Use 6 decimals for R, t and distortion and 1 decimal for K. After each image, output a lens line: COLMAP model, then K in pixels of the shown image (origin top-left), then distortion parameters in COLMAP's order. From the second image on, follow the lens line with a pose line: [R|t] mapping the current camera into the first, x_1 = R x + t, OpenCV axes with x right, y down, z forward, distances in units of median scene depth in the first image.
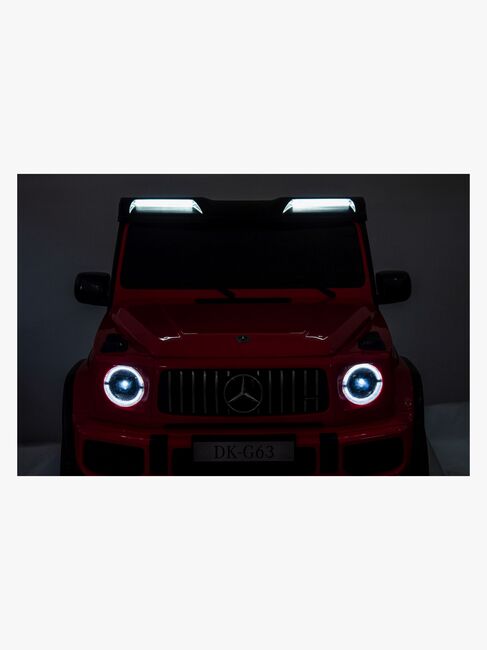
lens RADIAL K [[1154.6, 0, 245.7], [0, 1154.6, 324.4], [0, 0, 1]] dist [0.007317, 0.000000]
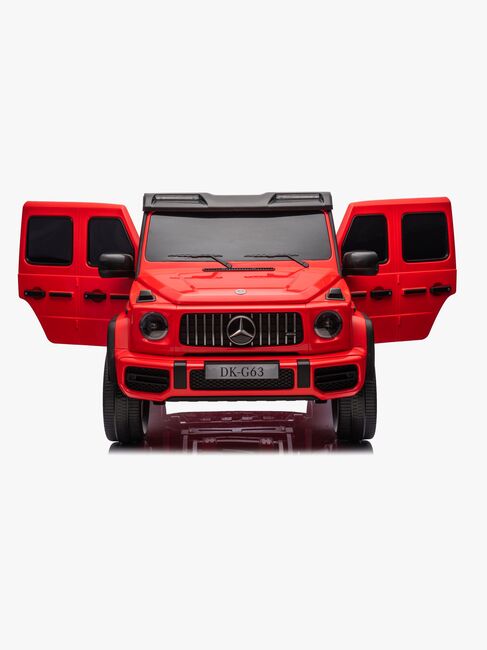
lens RADIAL K [[1154.0, 0, 241.8], [0, 1154.0, 325.4], [0, 0, 1]] dist [-0.148645, 0.000000]
pose [[0.999901, 0.001036, 0.014008, -0.020852], [-0.000841, 0.999903, -0.013924, 0.073428], [-0.014021, 0.013911, 0.999805, -0.379407]]
